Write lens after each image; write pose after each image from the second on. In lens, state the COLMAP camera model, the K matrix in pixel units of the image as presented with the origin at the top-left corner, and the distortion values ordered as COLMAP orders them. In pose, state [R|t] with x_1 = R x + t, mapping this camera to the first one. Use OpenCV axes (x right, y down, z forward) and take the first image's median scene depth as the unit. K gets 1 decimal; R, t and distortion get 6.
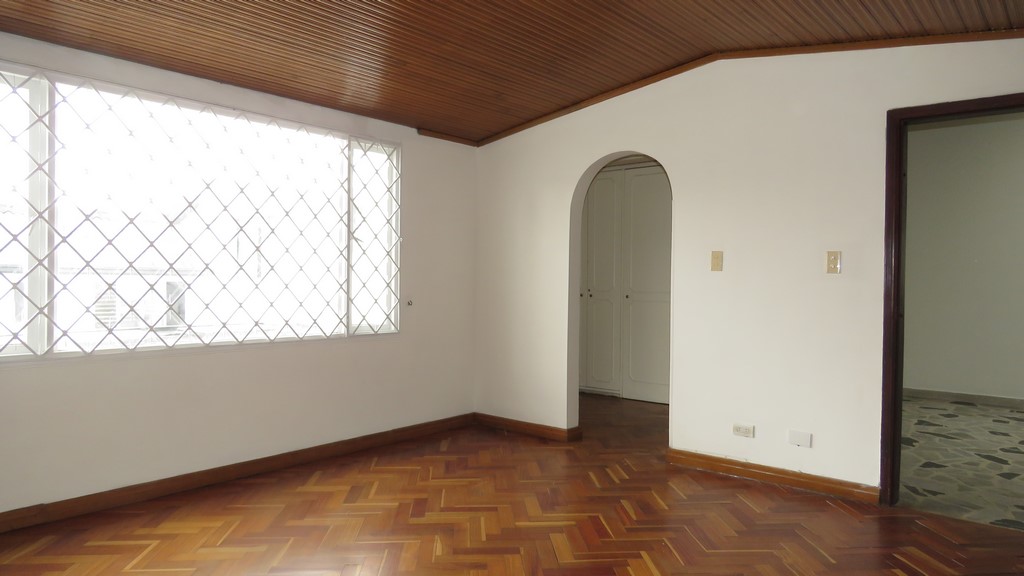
lens RADIAL K [[662.8, 0, 512.0], [0, 662.8, 288.0], [0, 0, 1]] dist [-0.000065, -0.000256]
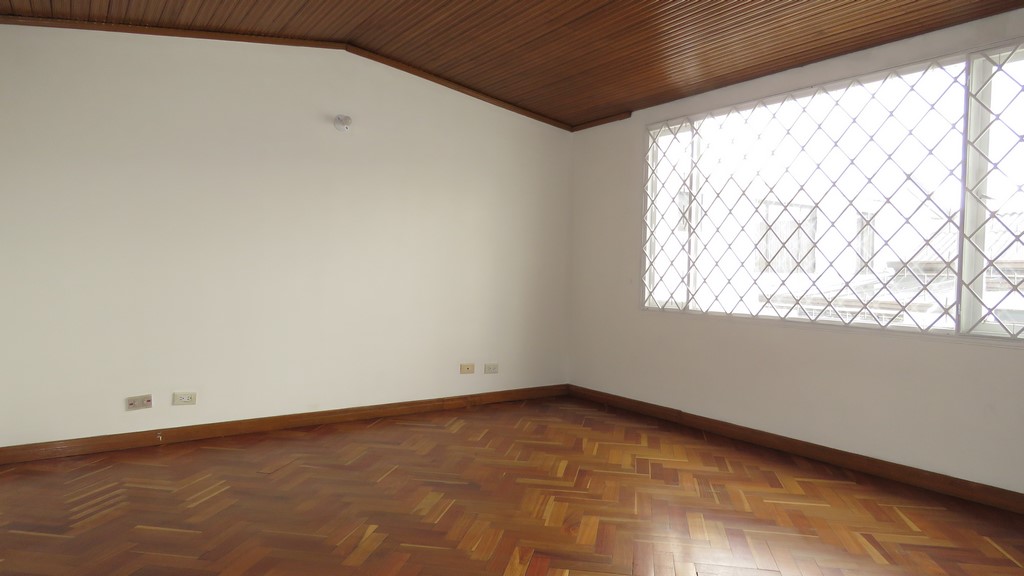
lens RADIAL K [[704.7, 0, 512.0], [0, 704.7, 288.0], [0, 0, 1]] dist [-0.000627, -0.000531]
pose [[-0.287802, 0.035058, -0.957048, 0.722957], [-0.004638, 0.999267, 0.037999, -0.005705], [0.957679, 0.015375, -0.287428, 0.861980]]
